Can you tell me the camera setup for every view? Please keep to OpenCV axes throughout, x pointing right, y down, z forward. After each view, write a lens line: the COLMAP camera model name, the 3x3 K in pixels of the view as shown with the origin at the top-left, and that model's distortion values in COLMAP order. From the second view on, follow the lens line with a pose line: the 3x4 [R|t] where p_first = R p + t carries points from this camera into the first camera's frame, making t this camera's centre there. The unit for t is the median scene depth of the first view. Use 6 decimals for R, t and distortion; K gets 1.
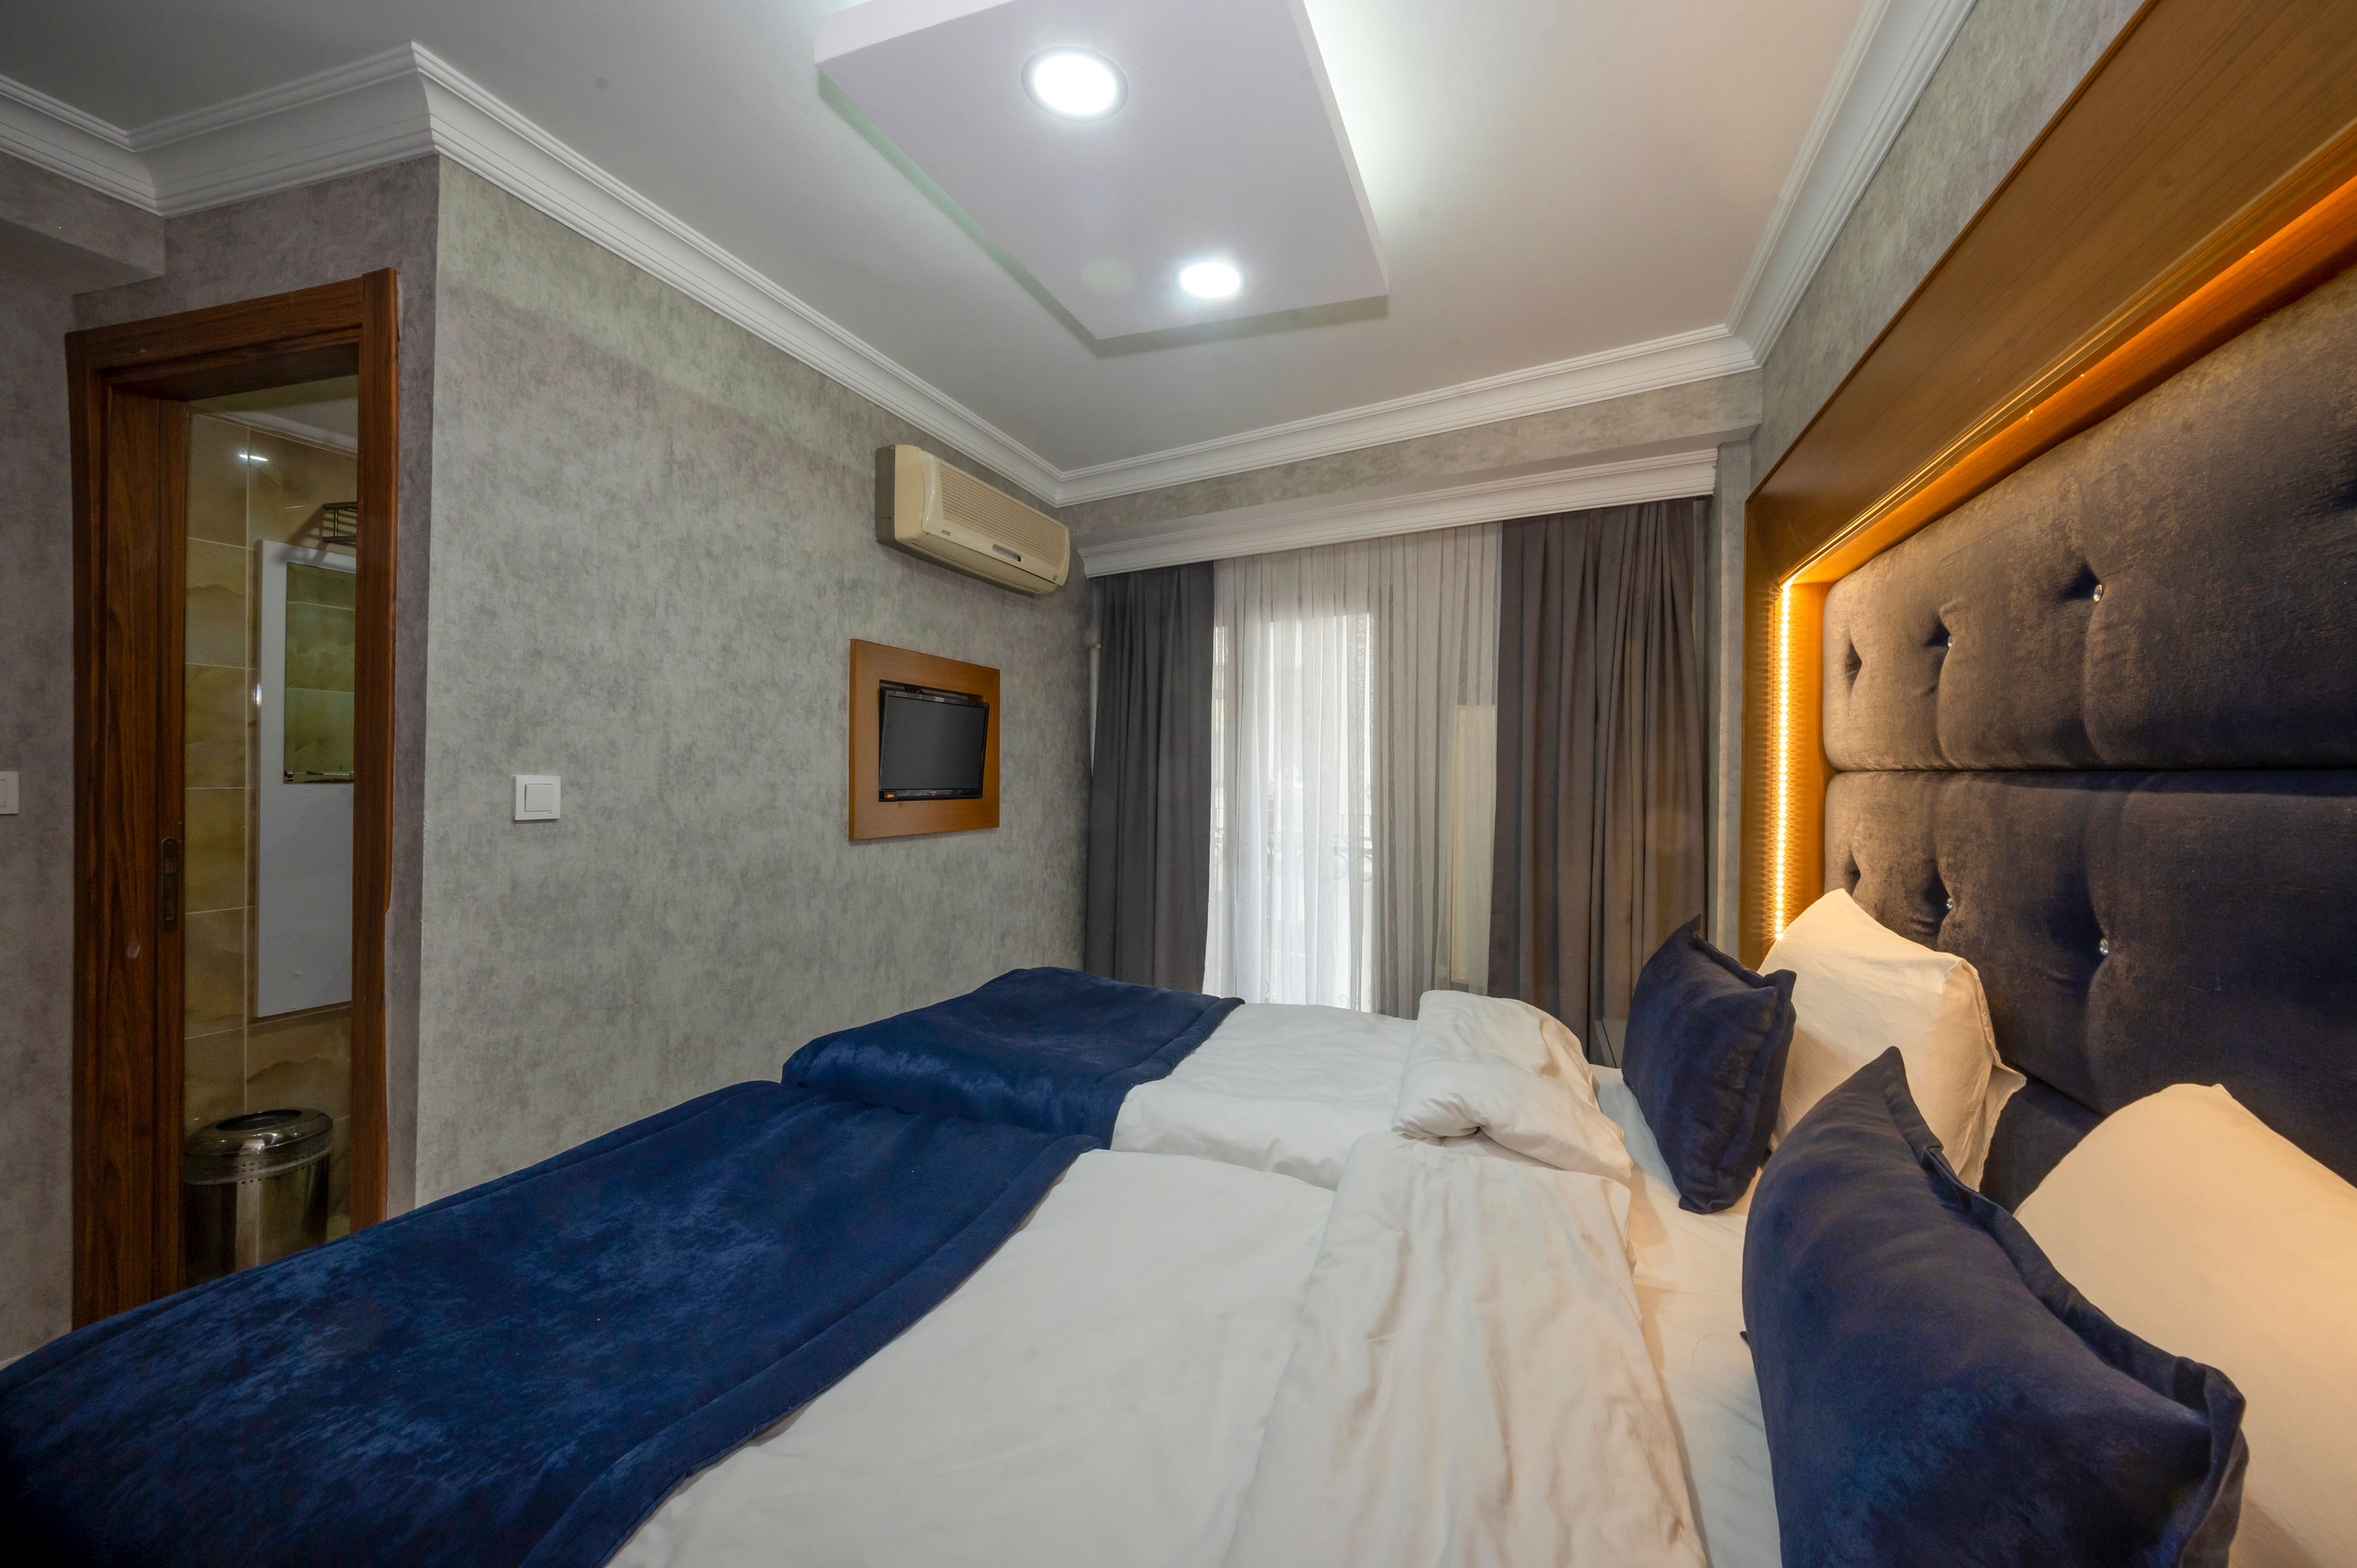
lens RADIAL K [[923.6, 0, 1150.5], [0, 923.6, 749.0], [0, 0, 1]] dist [-0.000017, -0.000764]
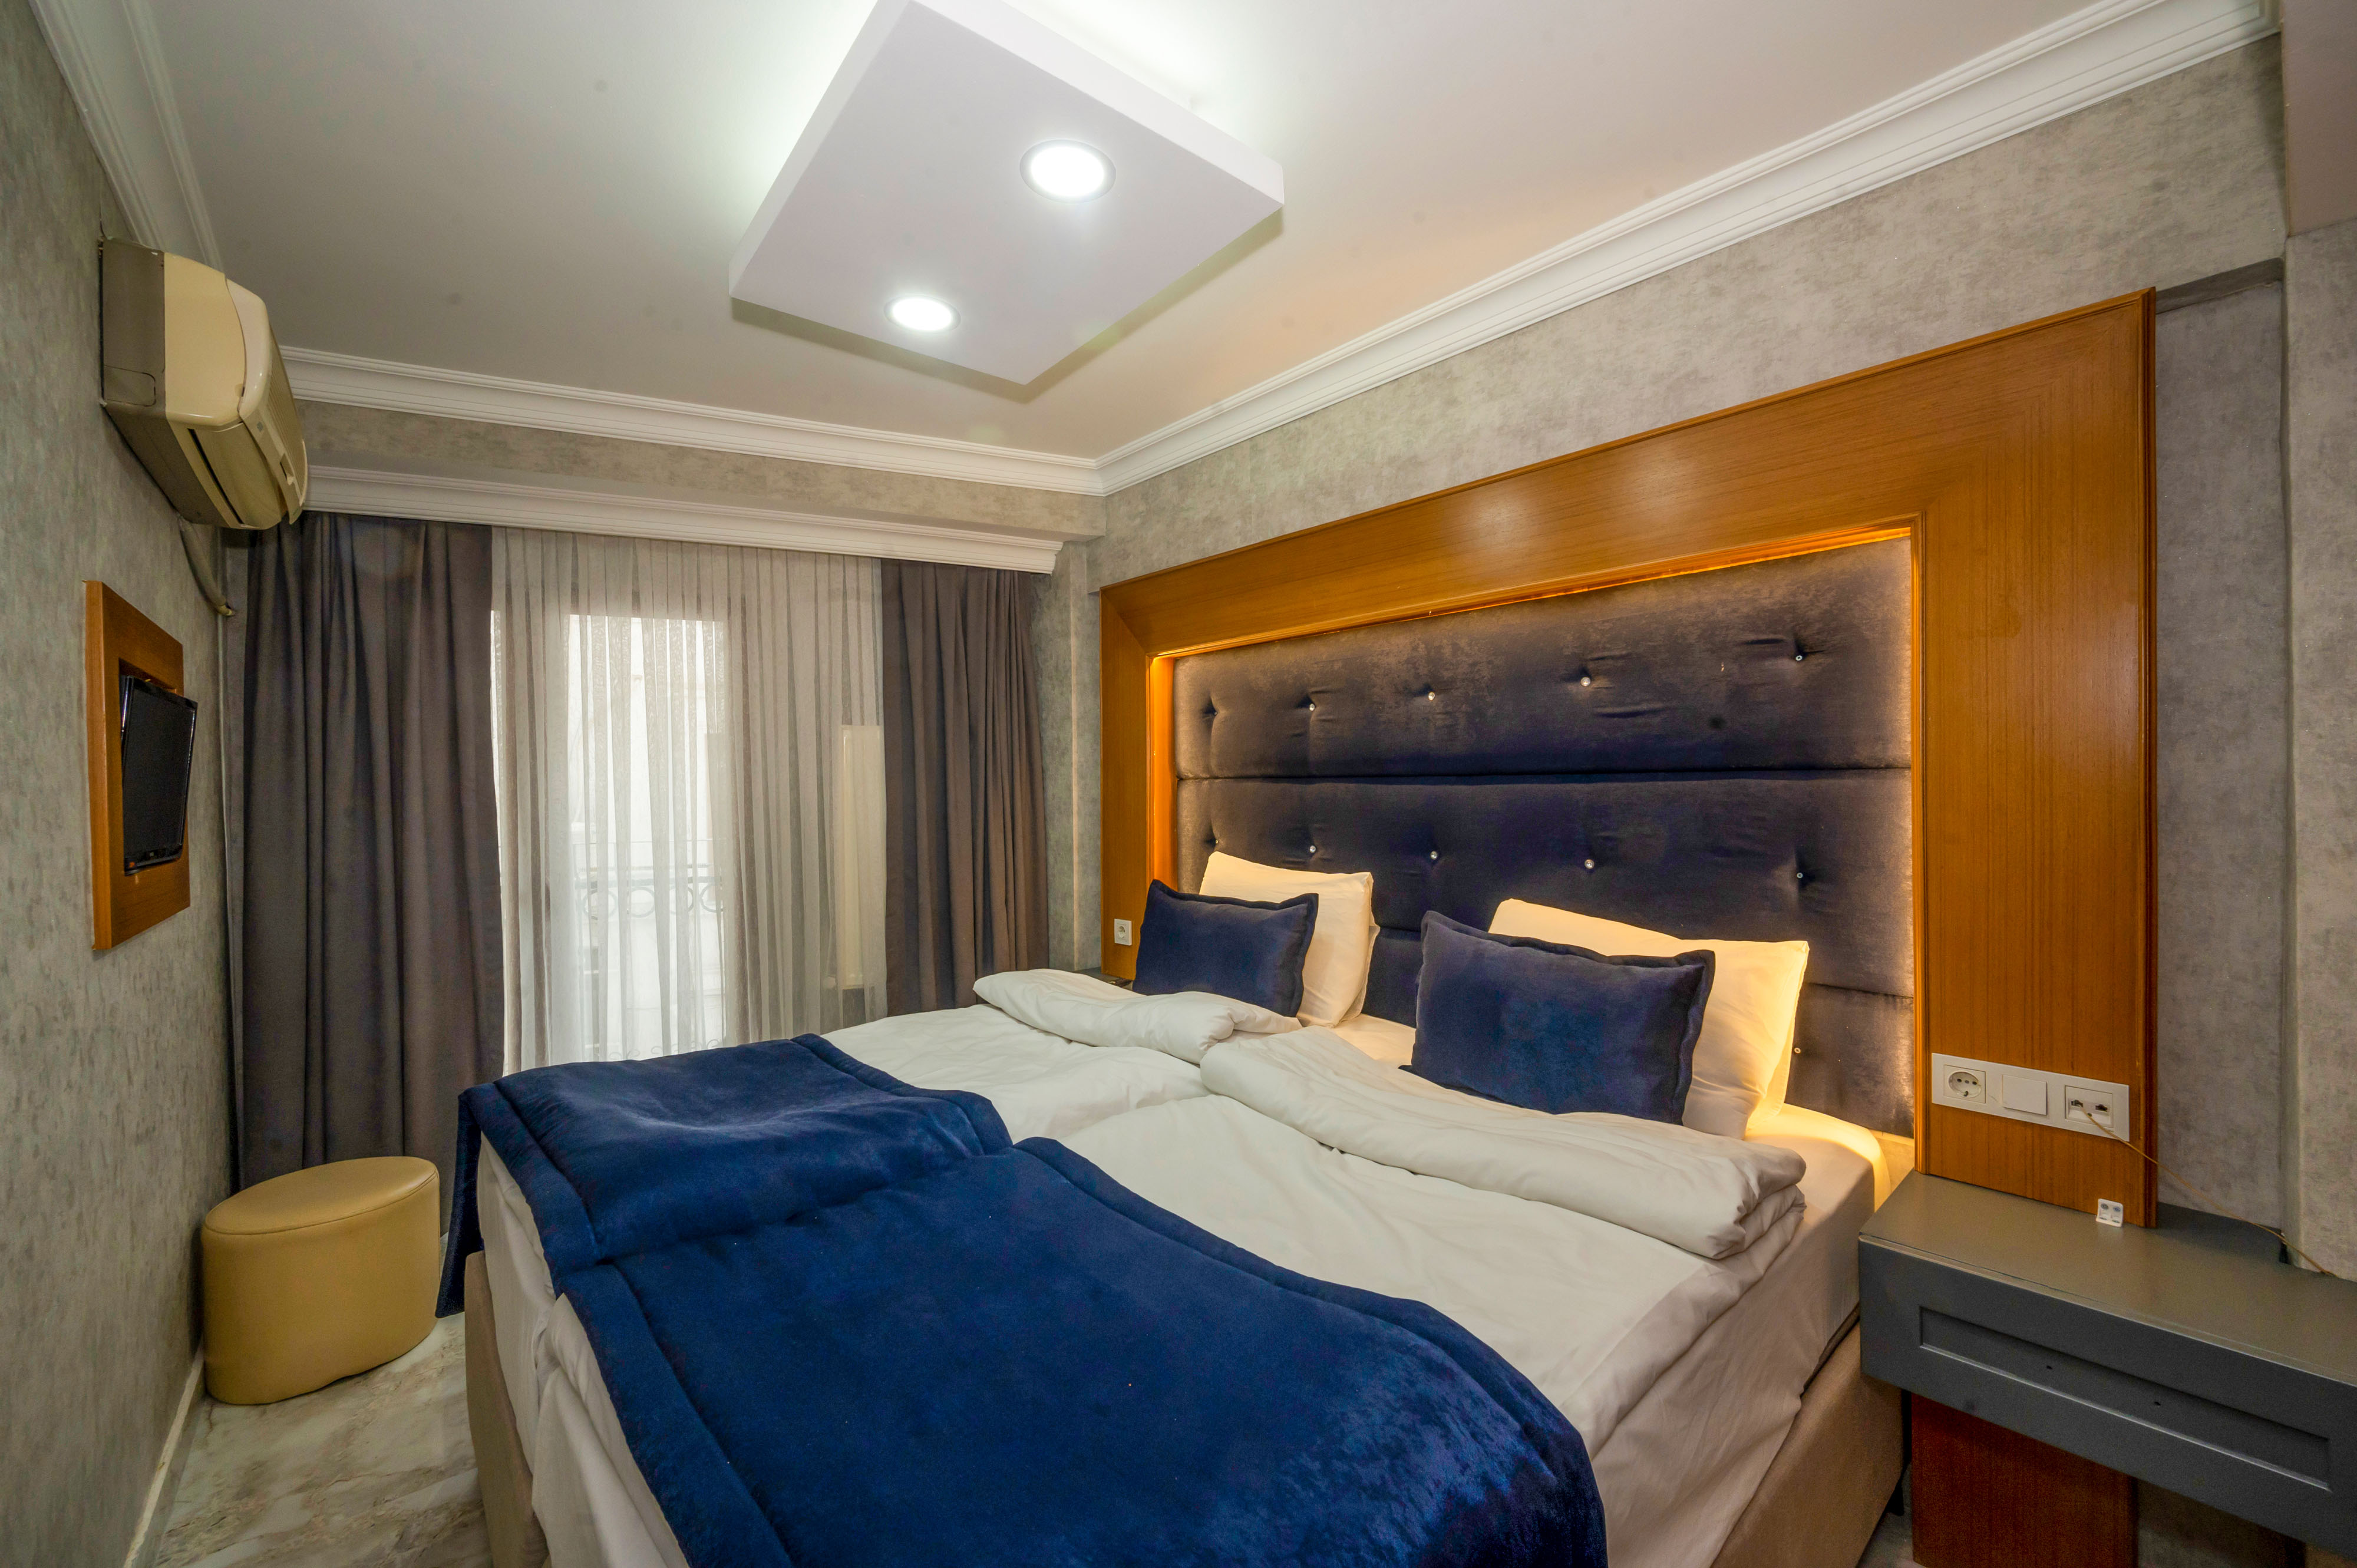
lens RADIAL K [[923.6, 0, 1191.8], [0, 923.6, 780.0], [0, 0, 1]] dist [-0.000017, -0.000764]
pose [[0.490318, -0.026798, 0.871131, -0.500889], [0.007282, 0.999618, 0.026652, -0.013305], [-0.871513, -0.006724, 0.490326, 0.175948]]
